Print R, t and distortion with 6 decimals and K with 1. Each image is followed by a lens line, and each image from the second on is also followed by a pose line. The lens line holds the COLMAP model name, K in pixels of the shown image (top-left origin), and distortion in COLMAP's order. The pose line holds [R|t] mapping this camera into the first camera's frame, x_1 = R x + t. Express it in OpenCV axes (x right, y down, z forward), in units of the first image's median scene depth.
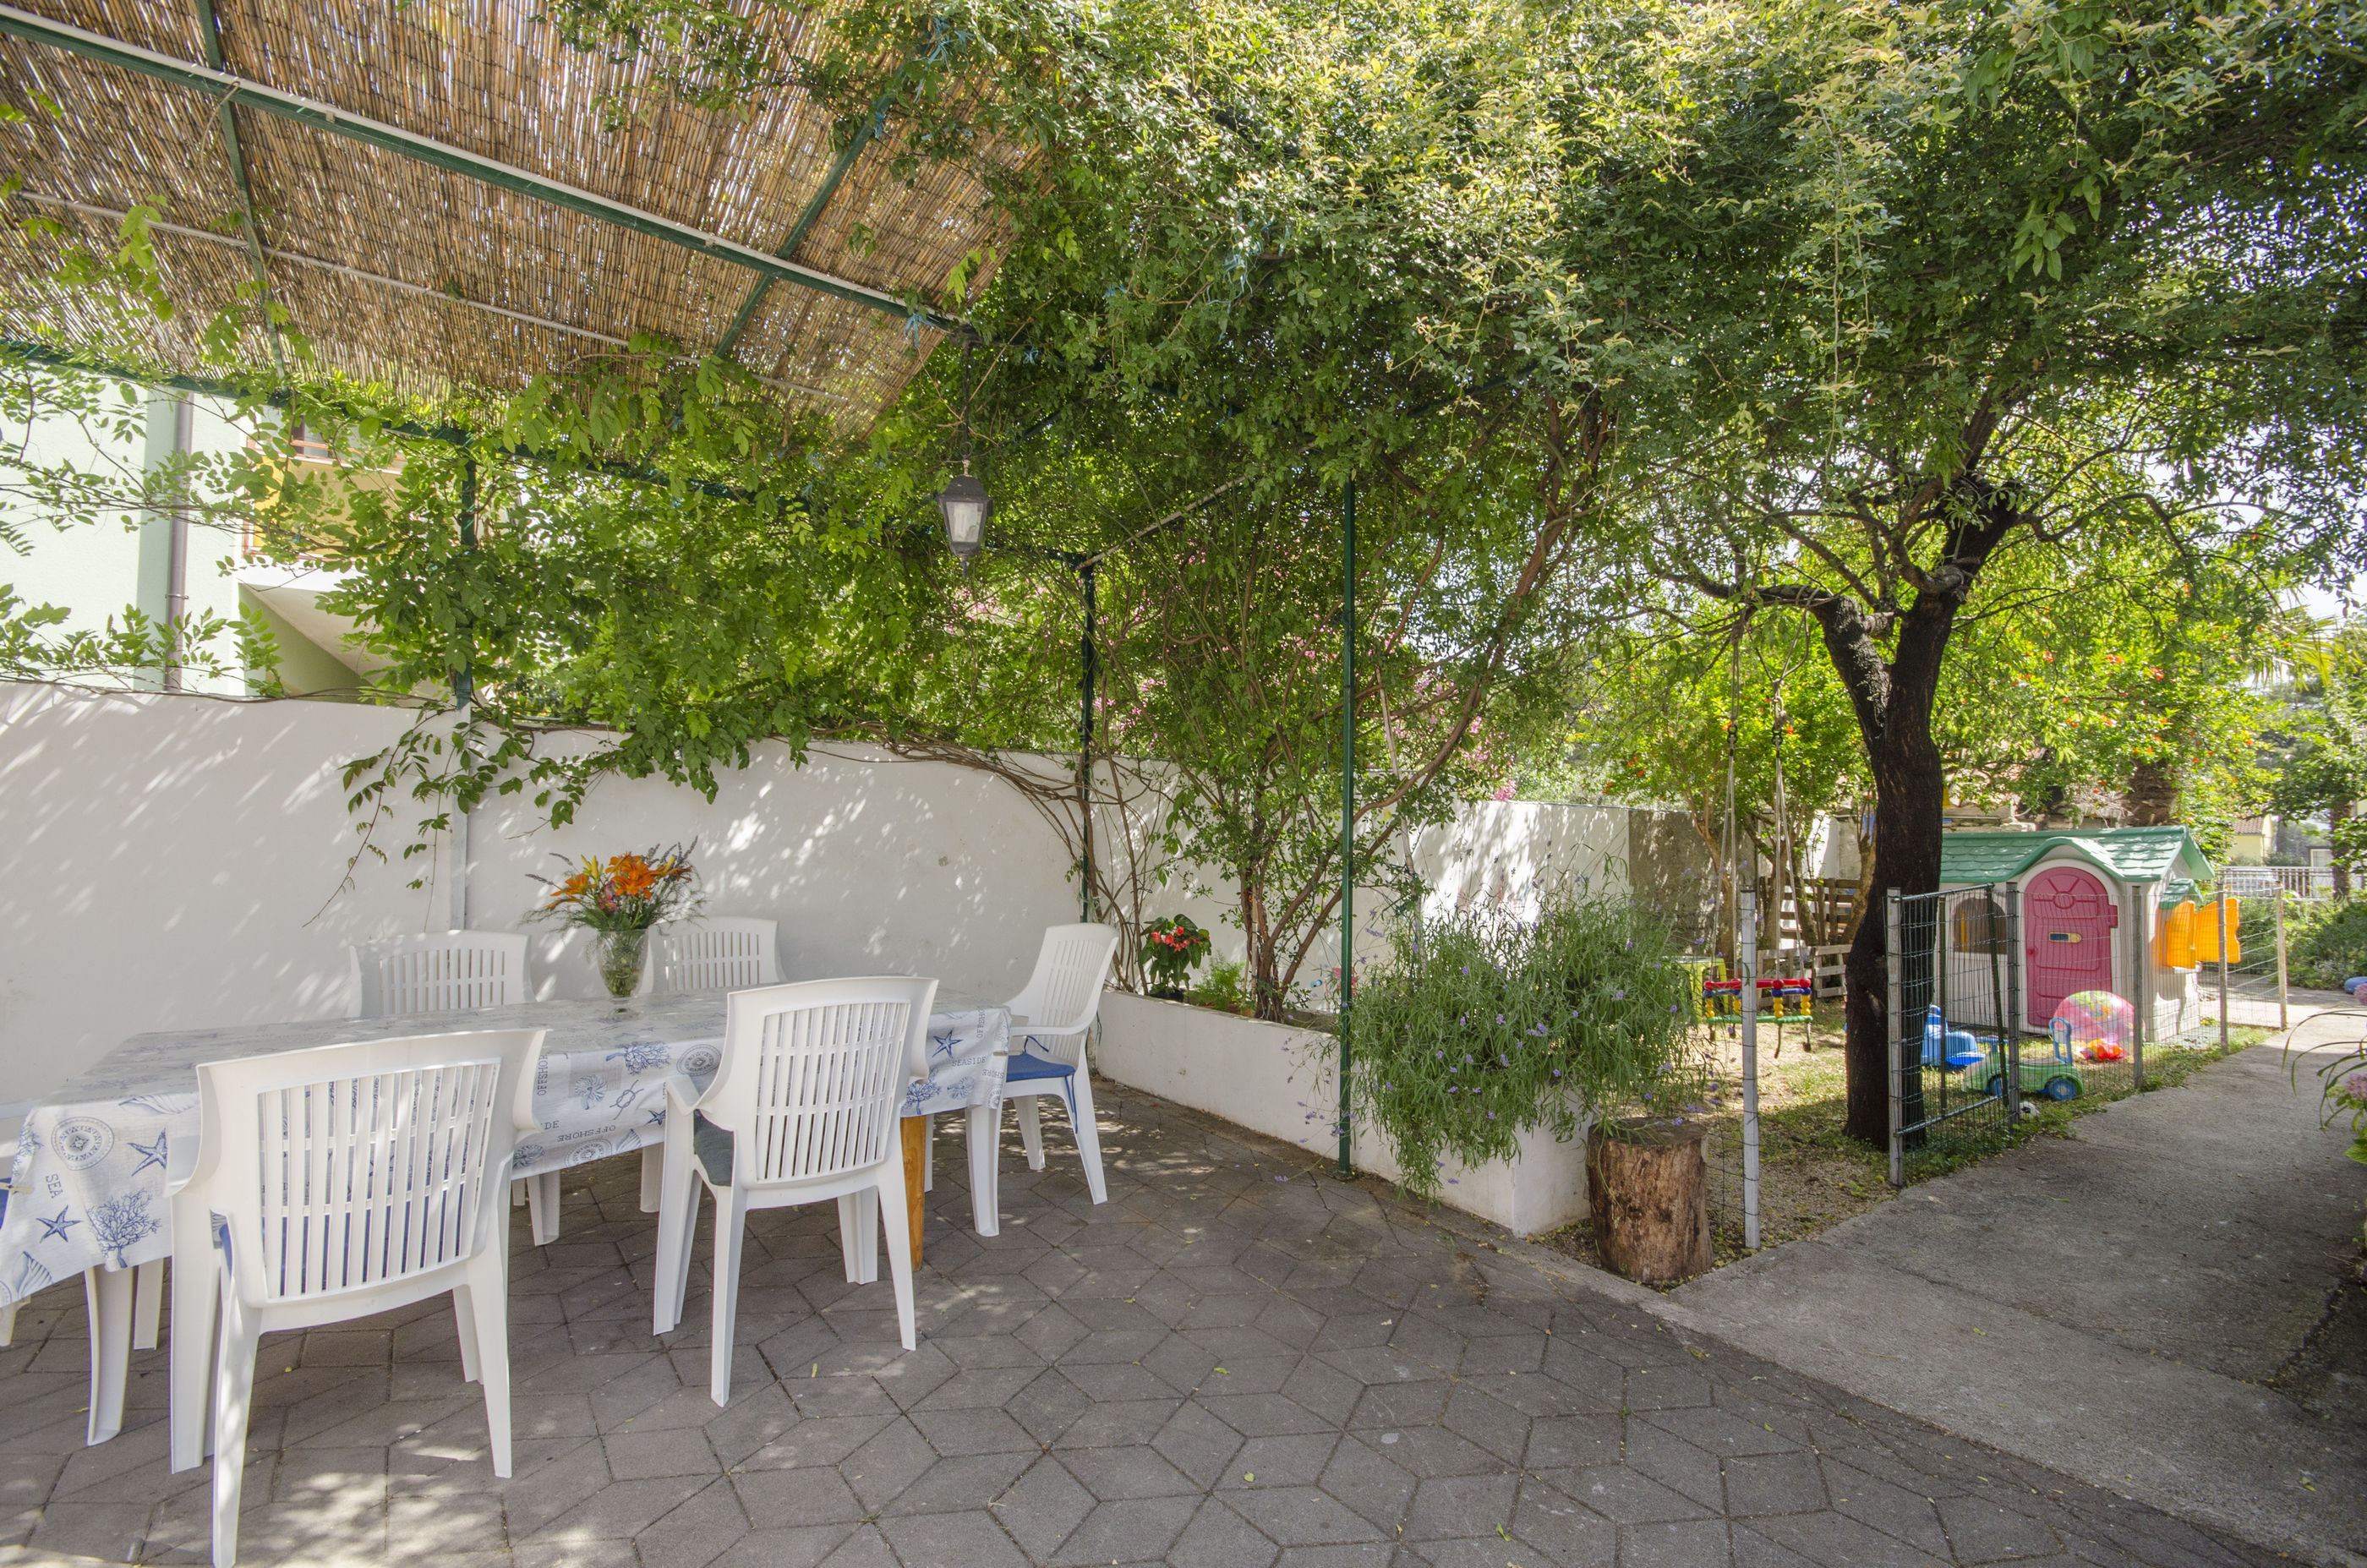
lens RADIAL K [[1045.0, 0, 1178.4], [0, 1045.0, 807.8], [0, 0, 1]] dist [-0.002143, -0.000570]
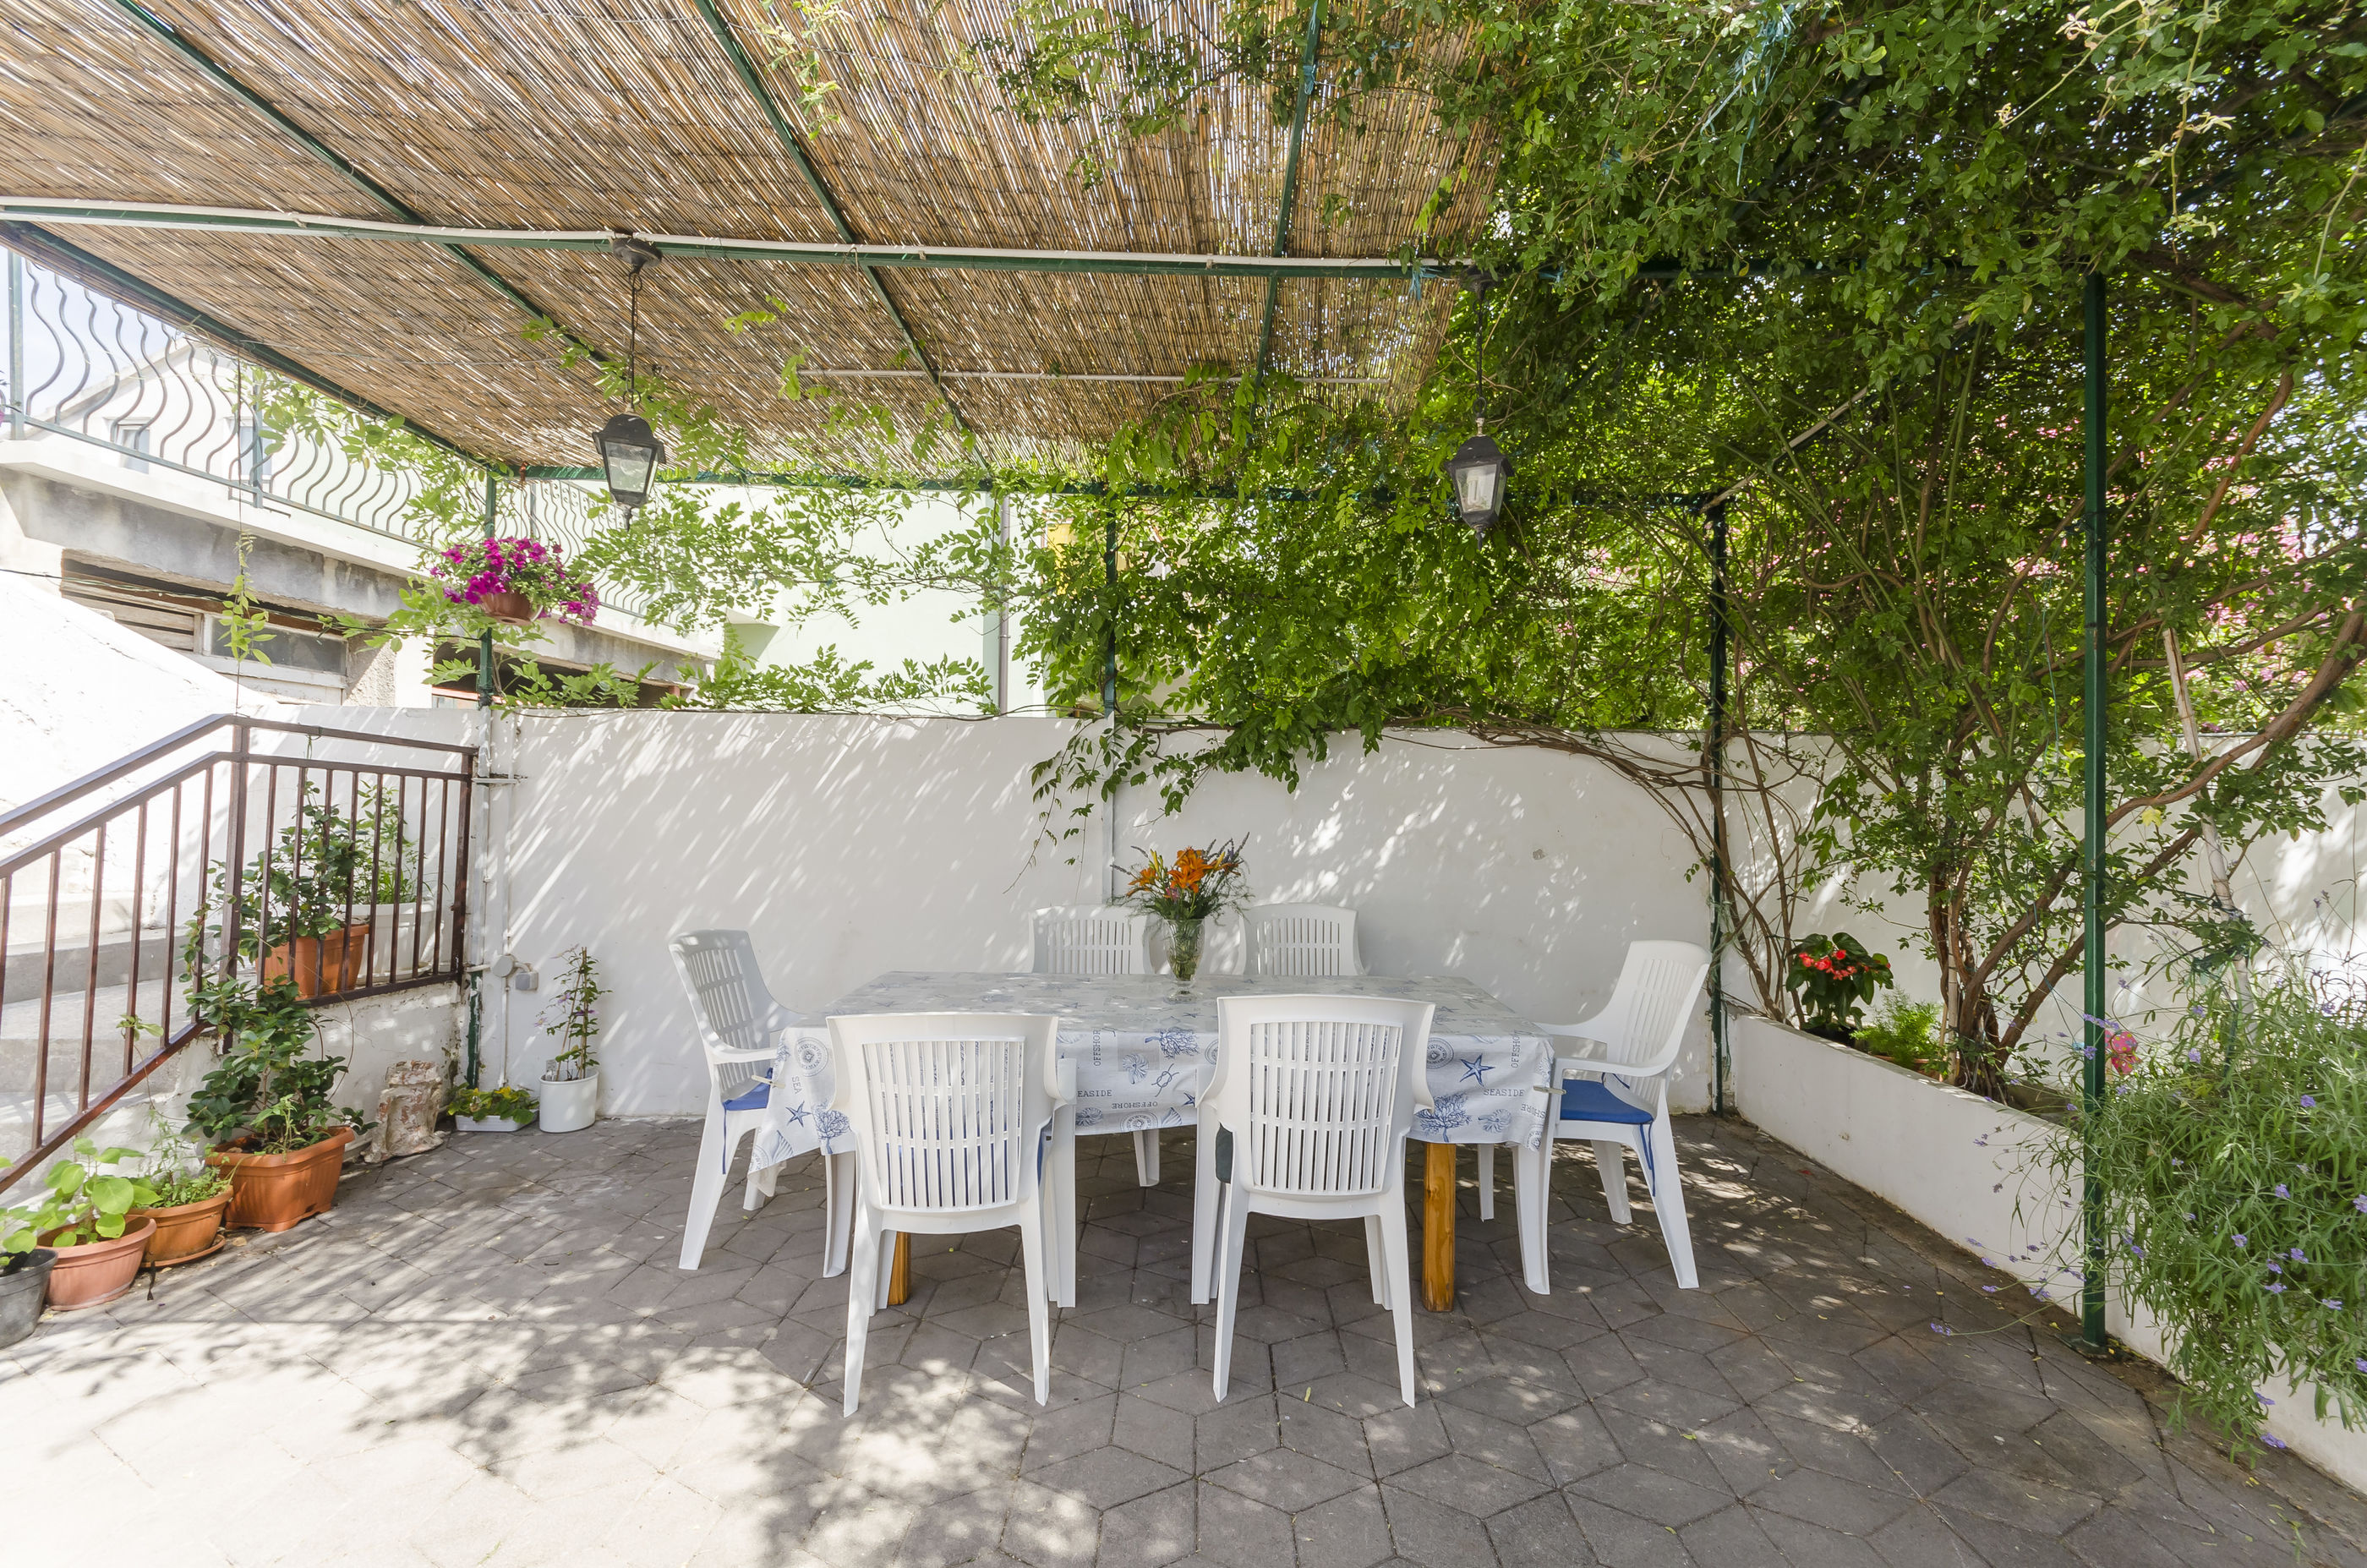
lens RADIAL K [[1035.0, 0, 1183.5], [0, 1035.0, 784.0], [0, 0, 1]] dist [0.013101, 0.000105]
pose [[0.806131, -0.006780, -0.591698, 0.081527], [0.008899, 0.999960, 0.000667, -0.018027], [0.591670, -0.005803, 0.806159, 0.098626]]
